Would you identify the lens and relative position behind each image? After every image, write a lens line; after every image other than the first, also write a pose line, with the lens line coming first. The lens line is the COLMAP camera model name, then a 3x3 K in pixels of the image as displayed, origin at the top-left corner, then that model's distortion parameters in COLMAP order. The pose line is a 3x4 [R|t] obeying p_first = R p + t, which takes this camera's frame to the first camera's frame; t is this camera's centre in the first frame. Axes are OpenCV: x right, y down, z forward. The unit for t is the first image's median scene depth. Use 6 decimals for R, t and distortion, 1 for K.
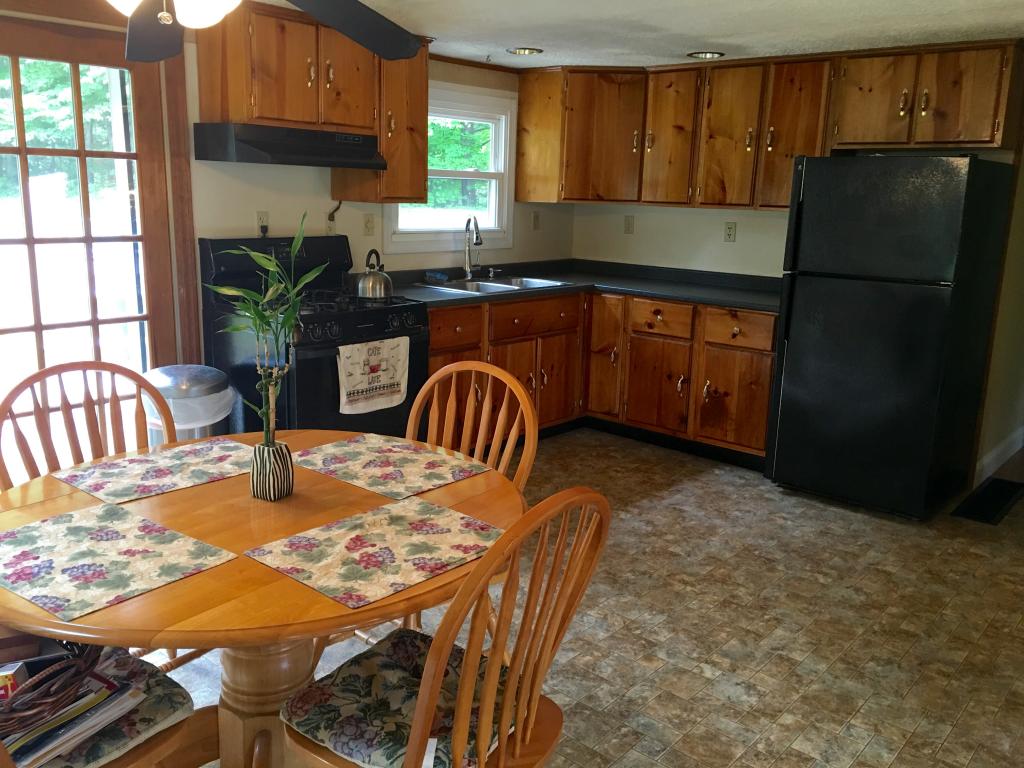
lens RADIAL K [[863.1, 0, 511.9], [0, 863.1, 372.1], [0, 0, 1]] dist [0.079080, -0.110976]
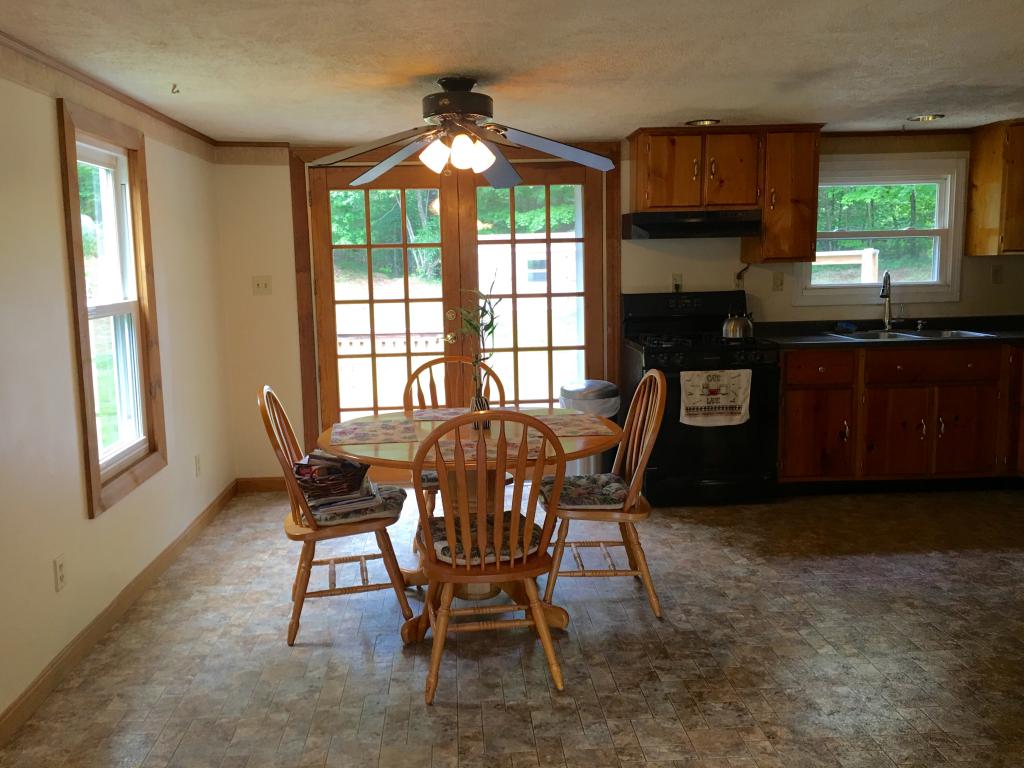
lens RADIAL K [[863.1, 0, 511.9], [0, 863.1, 372.1], [0, 0, 1]] dist [0.079080, -0.110976]
pose [[0.702916, 0.047943, -0.709655, 0.471025], [-0.106768, 0.993533, -0.038632, 0.042271], [0.703214, 0.102924, 0.703489, -0.093964]]
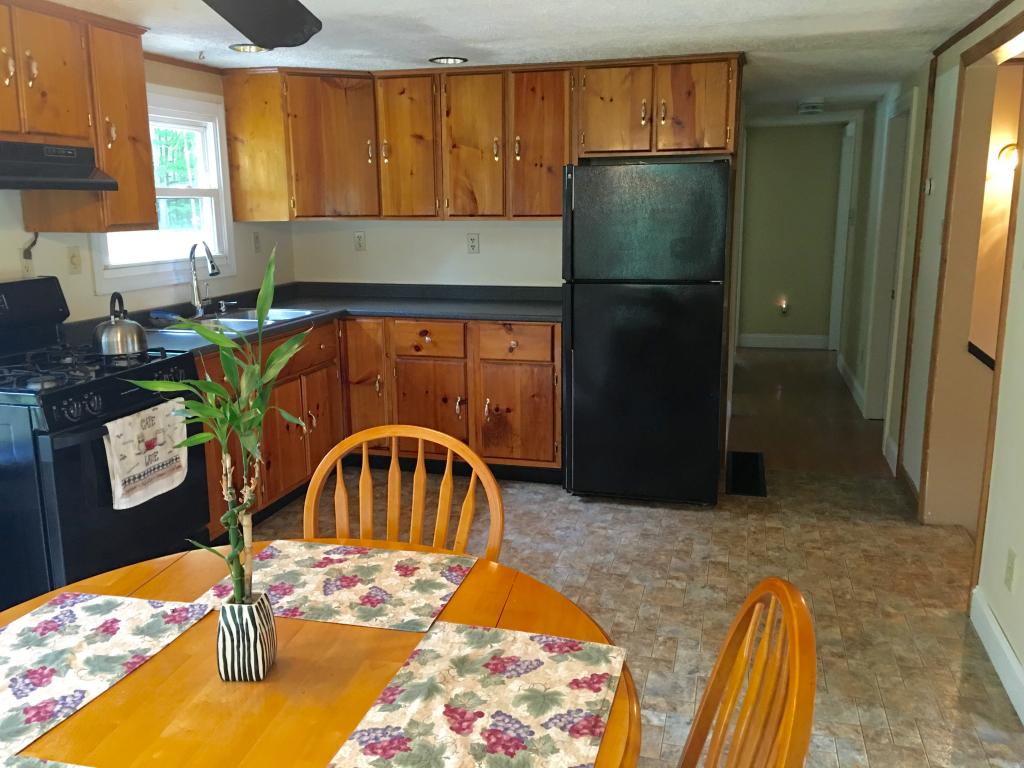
lens RADIAL K [[863.1, 0, 511.9], [0, 863.1, 372.1], [0, 0, 1]] dist [0.079080, -0.110976]
pose [[0.901978, -0.120345, 0.414673, -0.161521], [0.124533, 0.992069, 0.017036, -0.036559], [-0.413434, 0.036275, 0.909811, 0.129276]]
